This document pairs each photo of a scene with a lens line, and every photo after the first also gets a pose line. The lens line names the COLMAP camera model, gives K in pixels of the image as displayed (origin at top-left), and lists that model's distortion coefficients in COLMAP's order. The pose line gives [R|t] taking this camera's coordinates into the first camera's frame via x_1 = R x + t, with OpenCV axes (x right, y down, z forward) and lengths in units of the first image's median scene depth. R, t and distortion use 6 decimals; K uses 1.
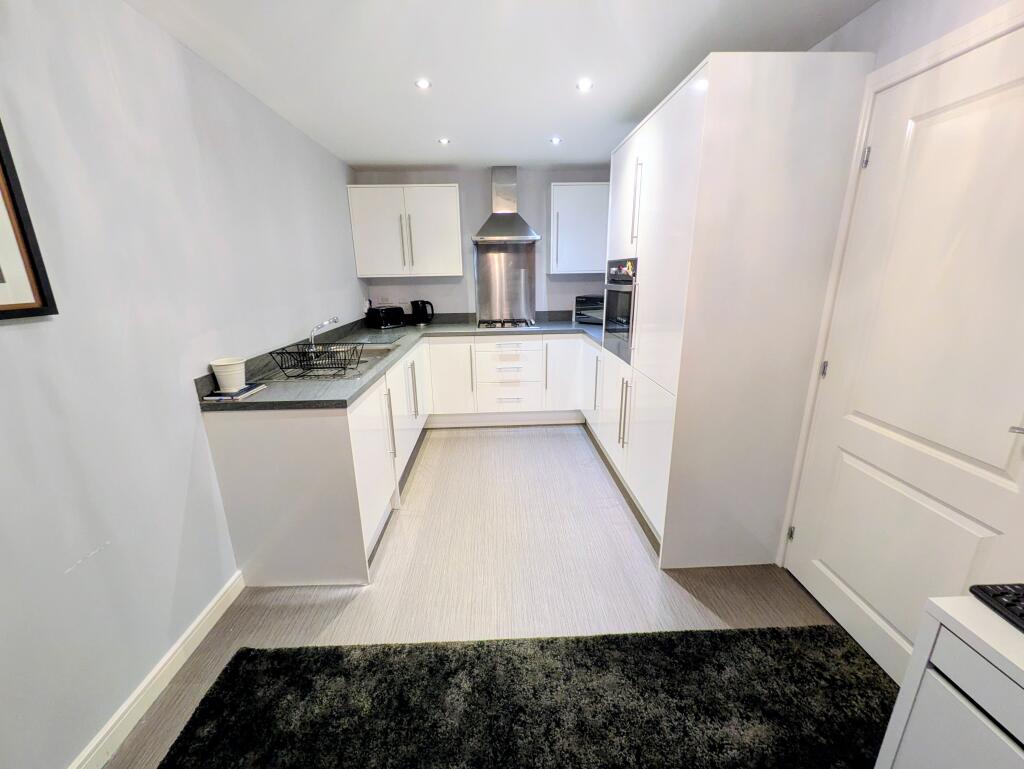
lens RADIAL K [[407.9, 0, 512.9], [0, 407.9, 383.8], [0, 0, 1]] dist [-0.000722, -0.000173]
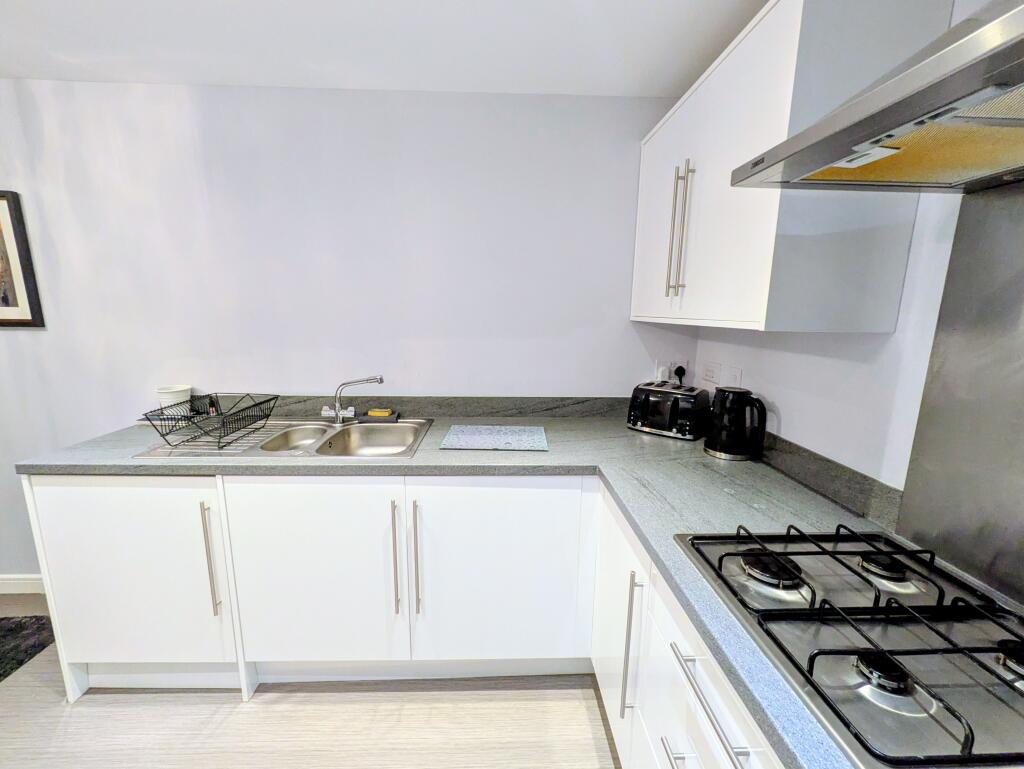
lens RADIAL K [[414.0, 0, 512.0], [0, 414.0, 384.5], [0, 0, 1]] dist [-0.000028, -0.000356]
pose [[-0.019475, 0.195872, -0.980436, 0.300509], [-0.280834, 0.940071, 0.193386, -0.479018], [0.959559, 0.279106, 0.036700, 1.684511]]
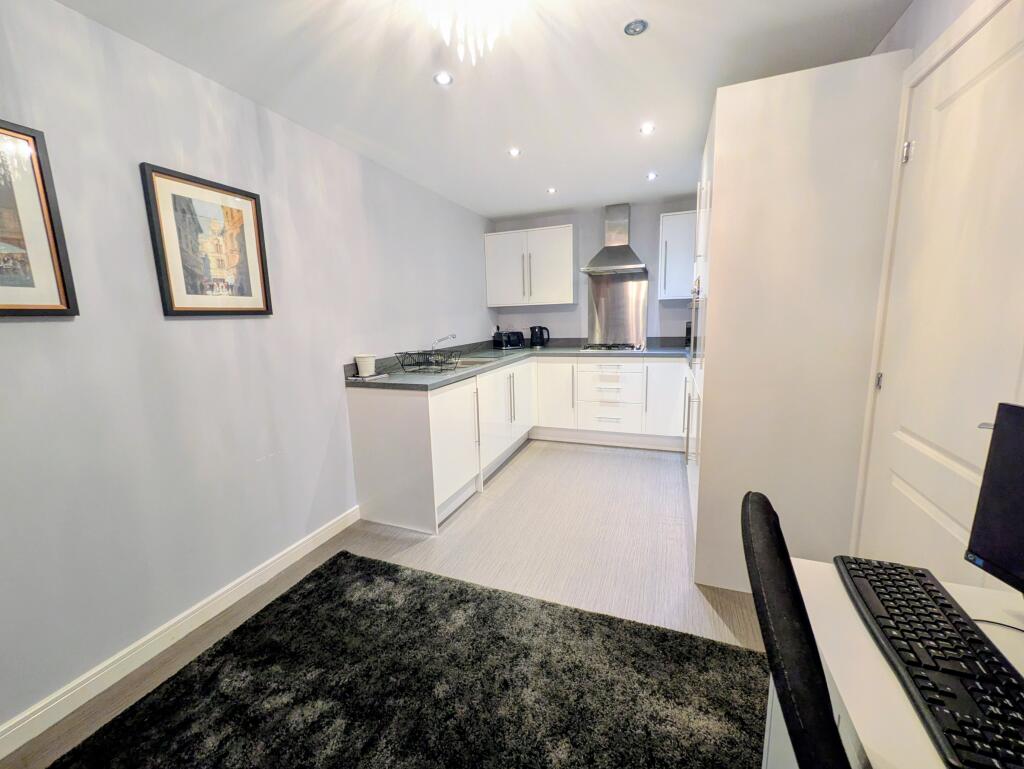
lens RADIAL K [[414.0, 0, 512.0], [0, 414.0, 384.5], [0, 0, 1]] dist [-0.000028, -0.000356]
pose [[0.915716, 0.054877, -0.398060, 0.372239], [-0.092559, 0.992798, -0.076060, 0.110100], [0.391020, 0.106494, 0.914201, -0.141924]]
